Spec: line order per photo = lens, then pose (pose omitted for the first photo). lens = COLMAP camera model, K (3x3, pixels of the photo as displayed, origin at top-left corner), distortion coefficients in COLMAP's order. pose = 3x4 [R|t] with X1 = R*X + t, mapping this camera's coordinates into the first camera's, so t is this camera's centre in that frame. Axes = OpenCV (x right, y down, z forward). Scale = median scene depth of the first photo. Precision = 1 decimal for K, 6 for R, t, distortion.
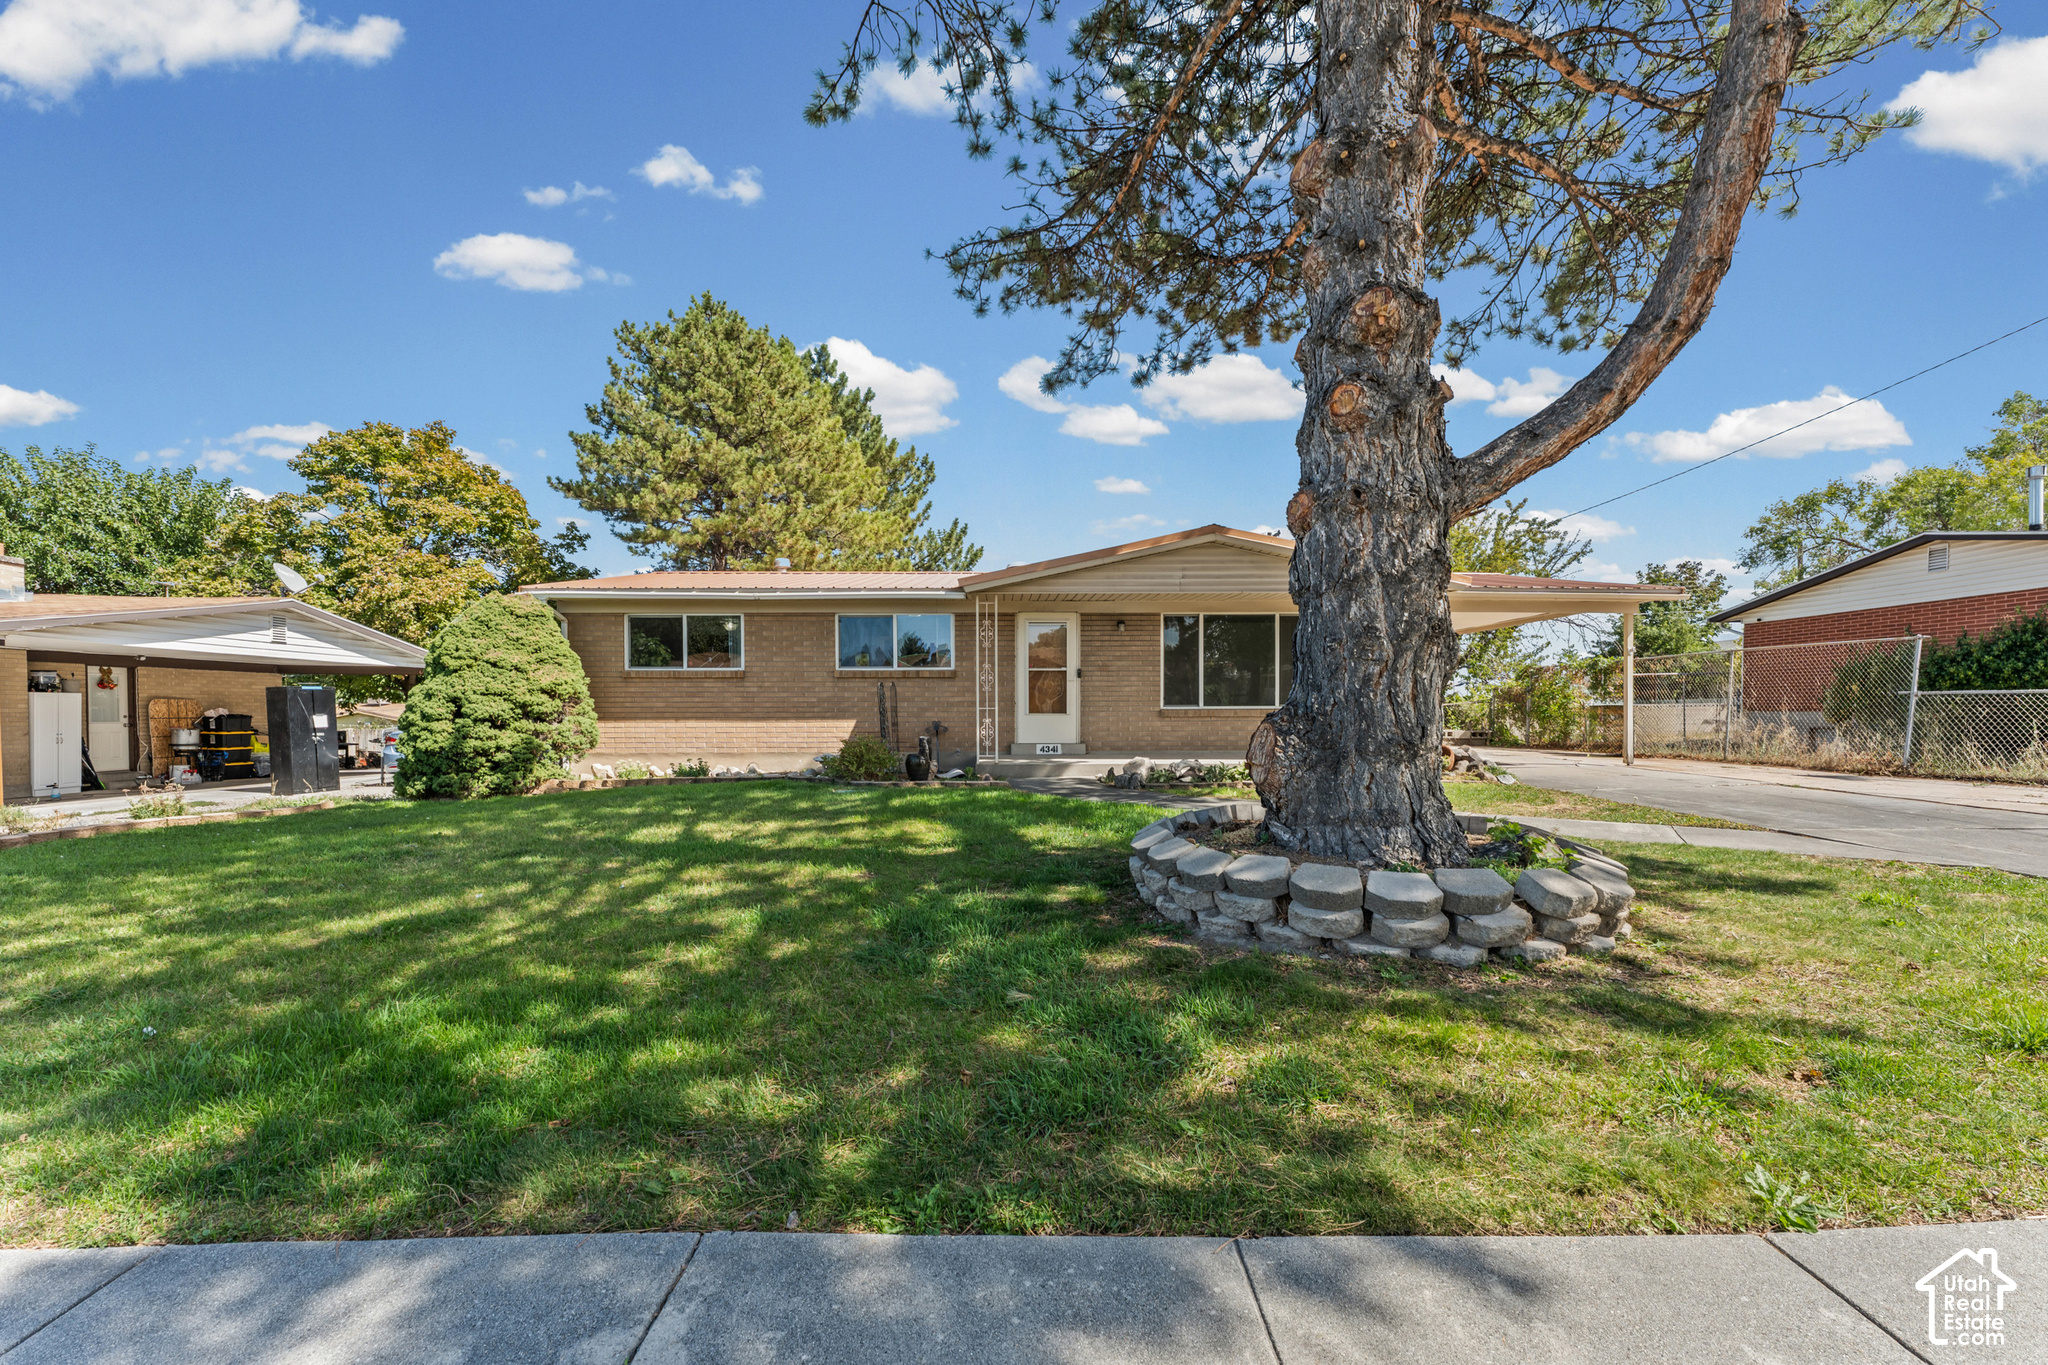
lens RADIAL K [[819.7, 0, 1037.7], [0, 819.7, 694.7], [0, 0, 1]] dist [-0.000284, -0.000517]
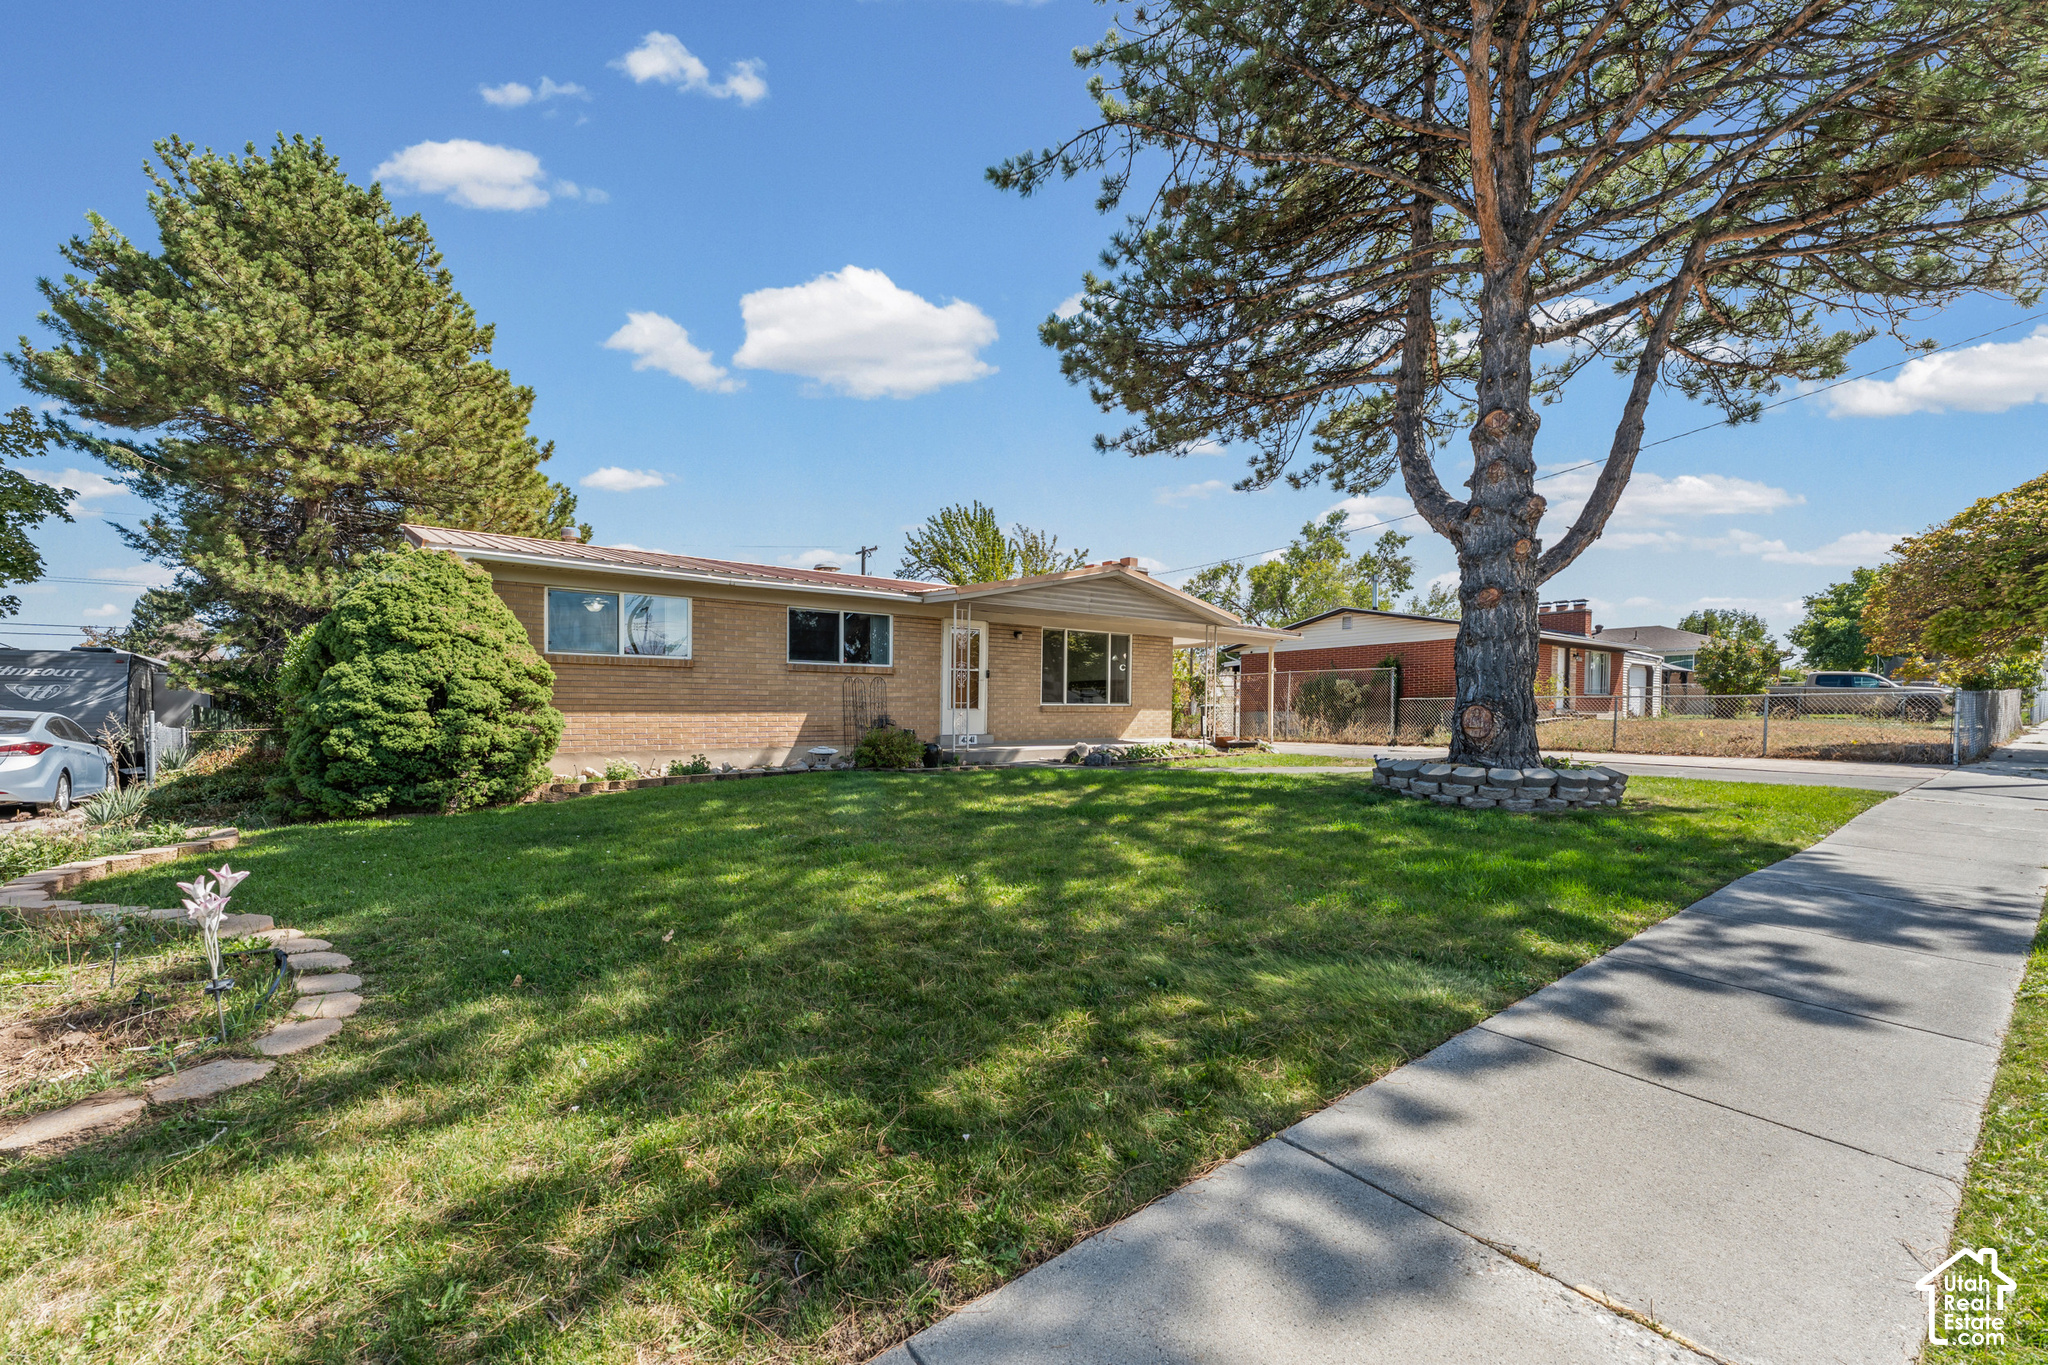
lens RADIAL K [[819.7, 0, 1032.0], [0, 819.7, 700.8], [0, 0, 1]] dist [-0.000284, -0.000517]
pose [[0.790846, 0.010641, 0.611923, -0.723959], [-0.012141, 0.999925, -0.001696, 0.015973], [-0.611895, -0.006088, 0.790915, 0.048591]]
